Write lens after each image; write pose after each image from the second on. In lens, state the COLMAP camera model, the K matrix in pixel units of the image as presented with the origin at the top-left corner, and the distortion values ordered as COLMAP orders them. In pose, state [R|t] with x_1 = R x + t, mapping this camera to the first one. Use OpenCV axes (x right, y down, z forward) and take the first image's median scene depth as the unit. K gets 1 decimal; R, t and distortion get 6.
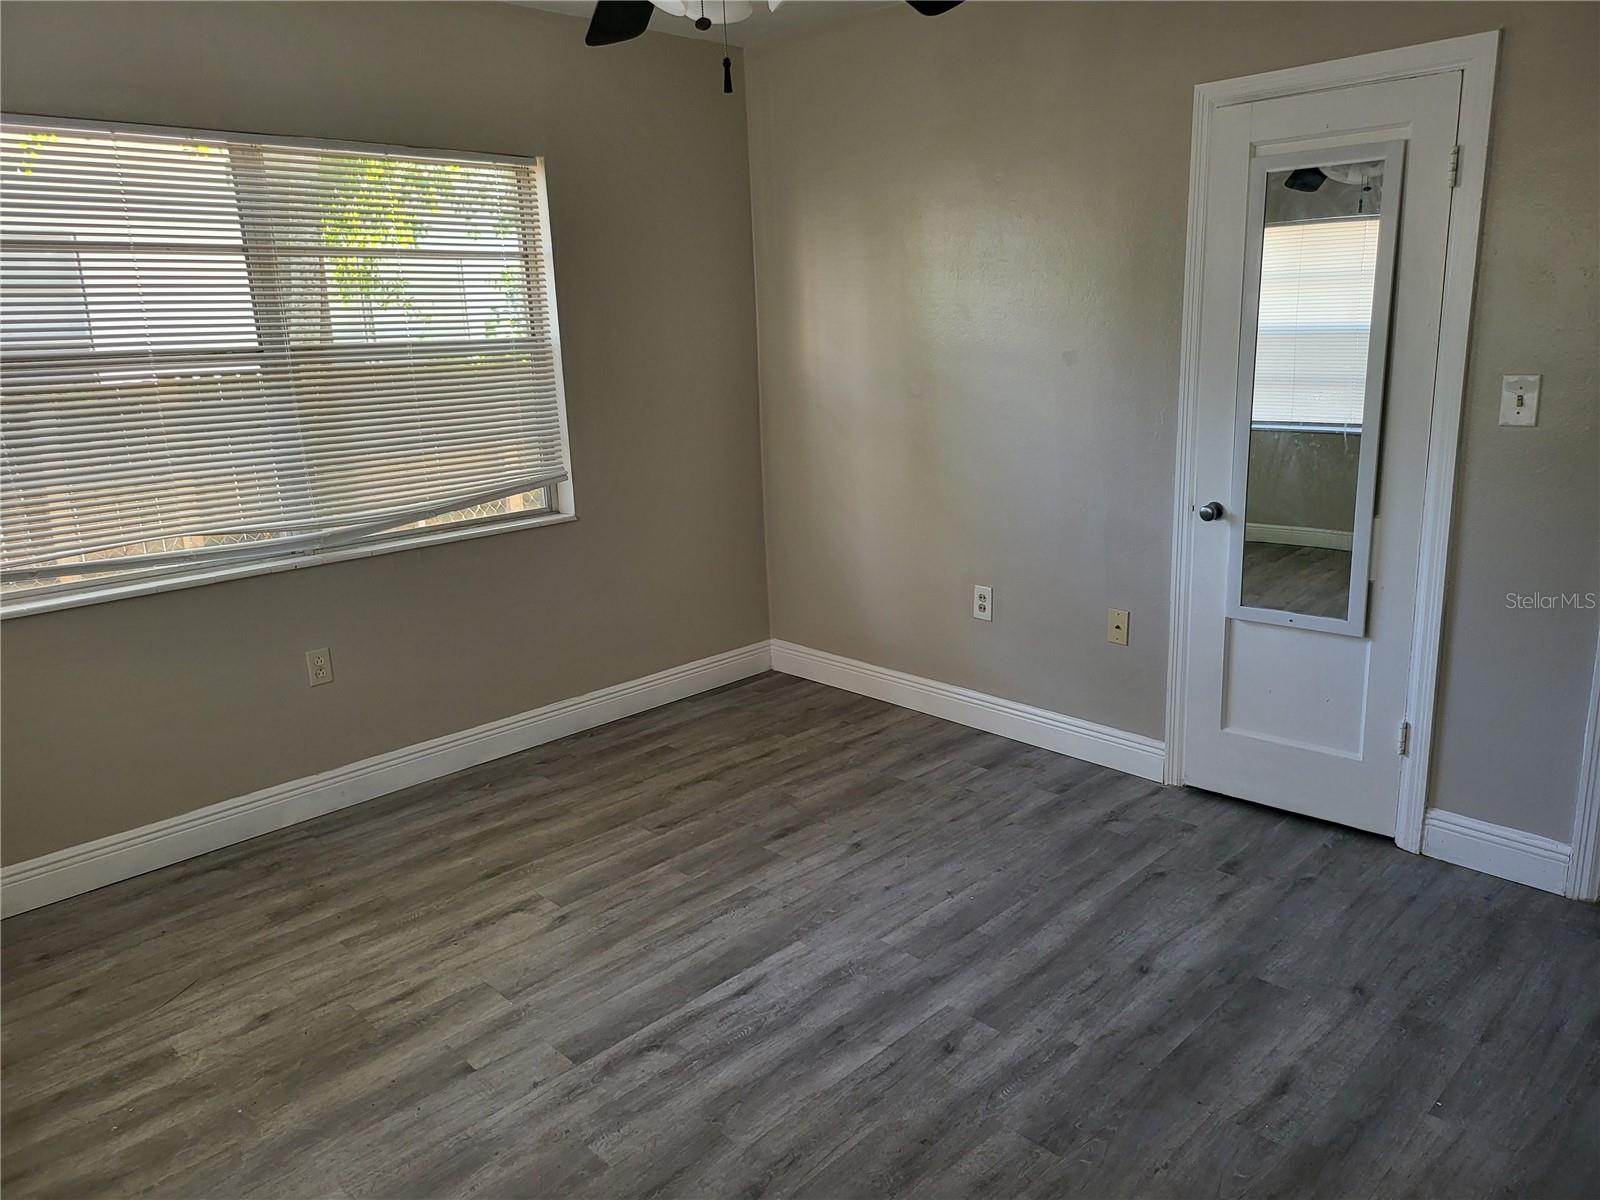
lens RADIAL K [[1124.8, 0, 802.4], [0, 1124.8, 597.3], [0, 0, 1]] dist [0.056656, -0.057538]
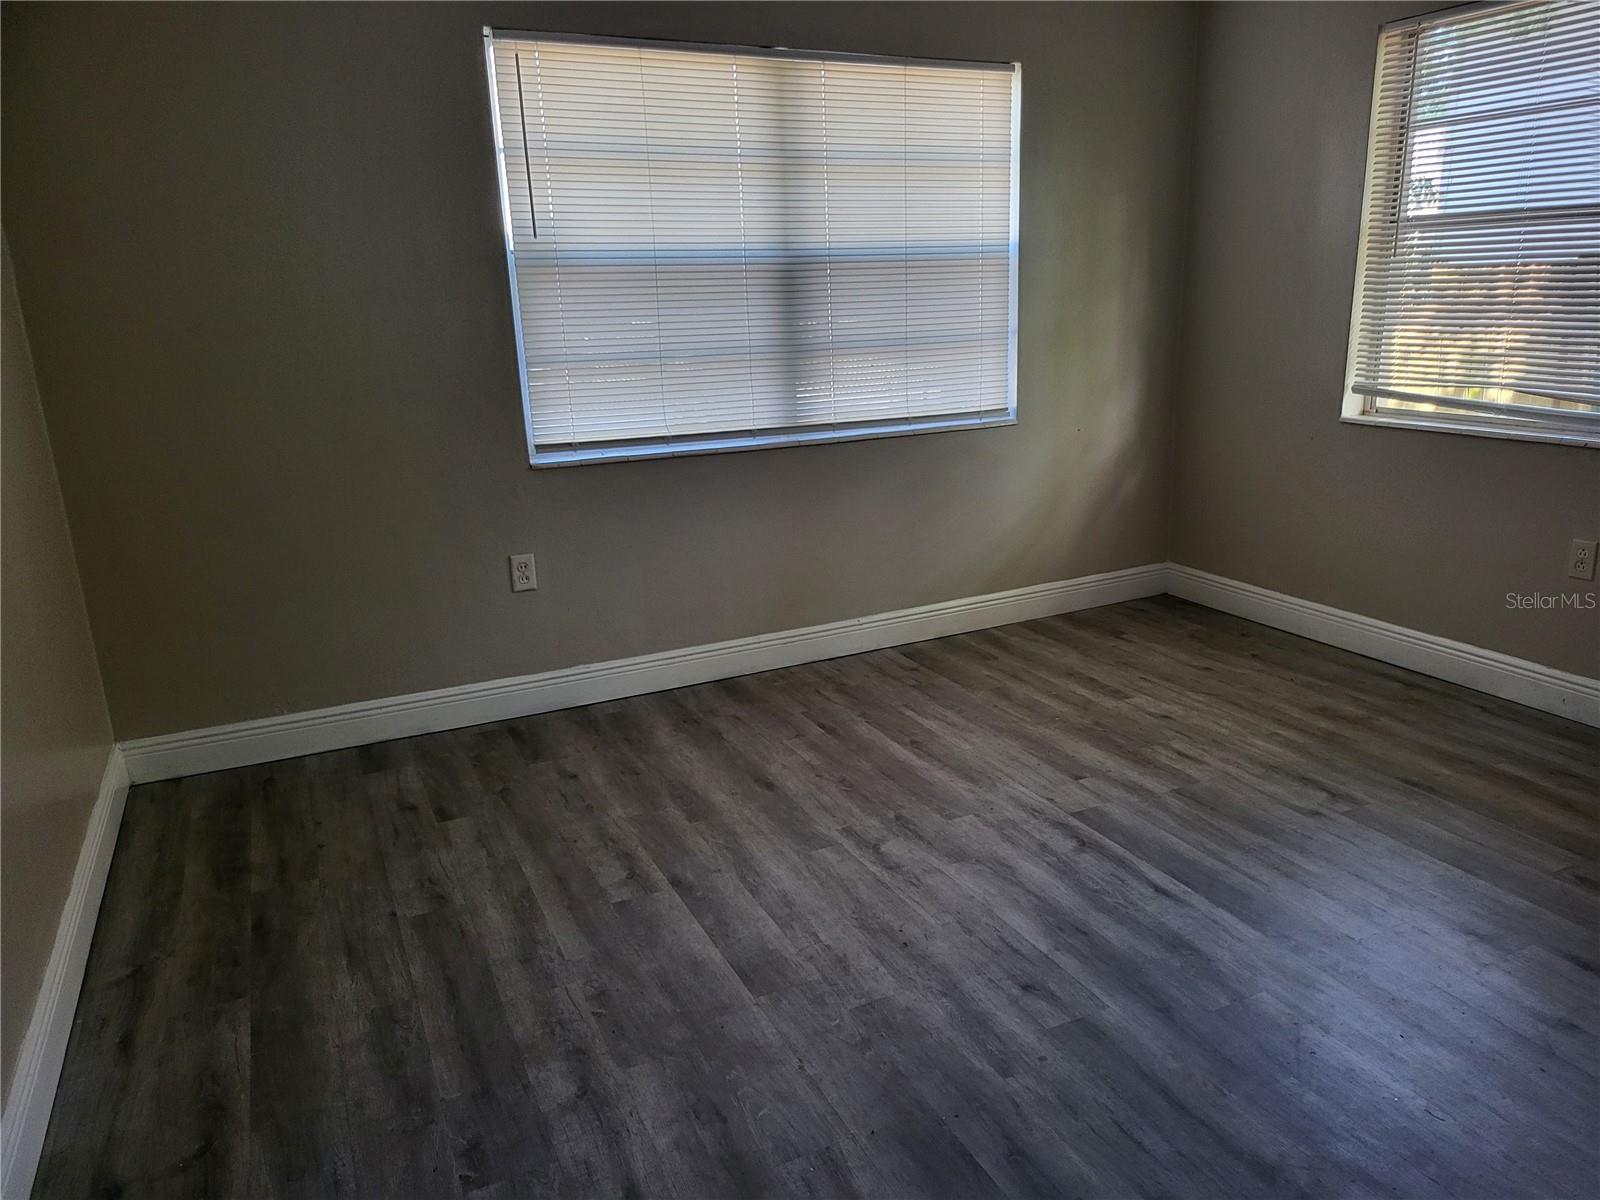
lens RADIAL K [[1124.8, 0, 807.3], [0, 1124.8, 596.8], [0, 0, 1]] dist [0.056656, -0.057538]
pose [[-0.323991, 0.292477, -0.899715, 0.848305], [-0.185978, 0.912766, 0.363691, -0.178345], [0.927600, 0.285160, -0.241333, 0.884949]]
